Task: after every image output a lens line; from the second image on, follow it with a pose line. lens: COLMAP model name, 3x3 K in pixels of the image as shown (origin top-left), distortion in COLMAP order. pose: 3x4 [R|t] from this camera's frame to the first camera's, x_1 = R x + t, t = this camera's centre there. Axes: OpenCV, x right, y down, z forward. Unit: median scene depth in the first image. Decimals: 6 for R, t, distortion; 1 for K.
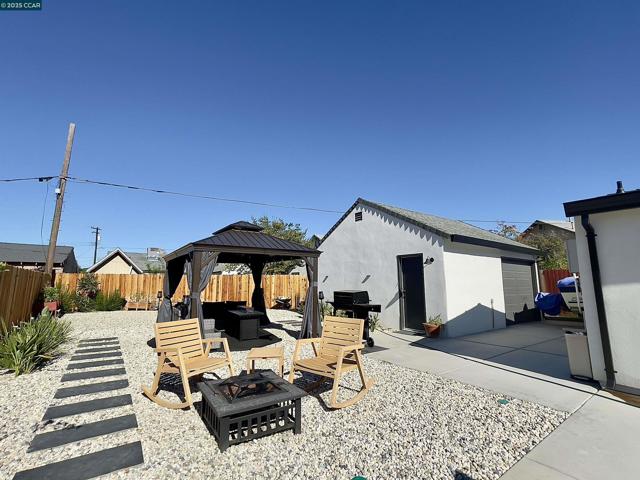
lens RADIAL K [[306.5, 0, 317.4], [0, 306.5, 238.1], [0, 0, 1]] dist [-0.001862, -0.001053]
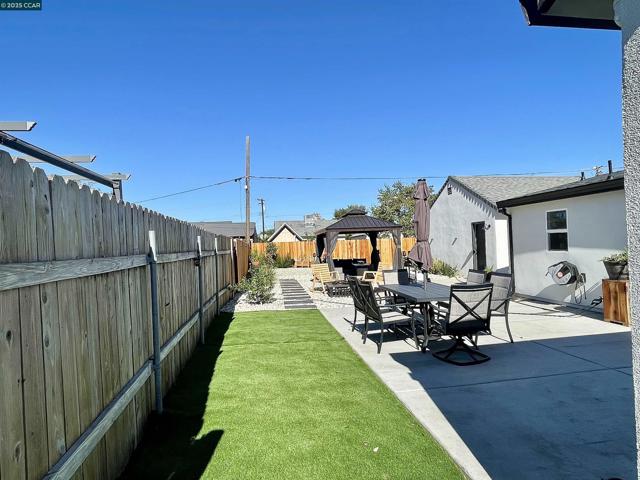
lens RADIAL K [[380.2, 0, 319.5], [0, 380.2, 245.5], [0, 0, 1]] dist [0.003503, 0.000061]
pose [[0.891440, -0.030965, -0.452079, 0.360279], [0.099620, 0.986647, 0.128857, -0.105897], [0.442052, -0.159905, 0.882621, -0.647400]]
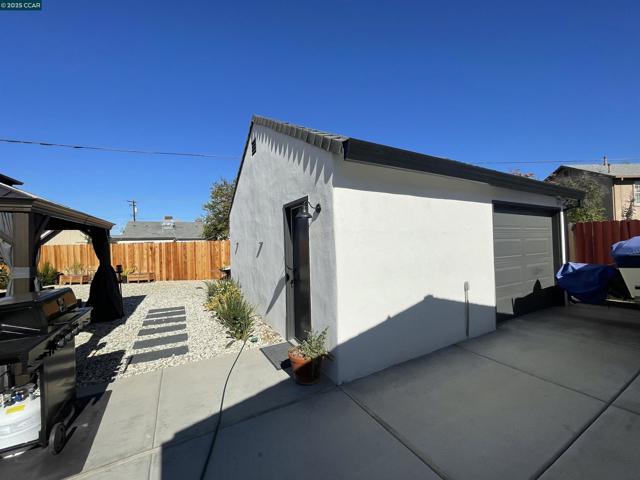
lens RADIAL K [[258.3, 0, 322.5], [0, 258.3, 239.8], [0, 0, 1]] dist [0.003798, 0.000332]
pose [[0.993231, -0.030050, -0.112201, 0.329003], [0.044972, 0.990105, 0.132927, 0.051198], [0.107096, -0.137073, 0.984754, 0.478101]]
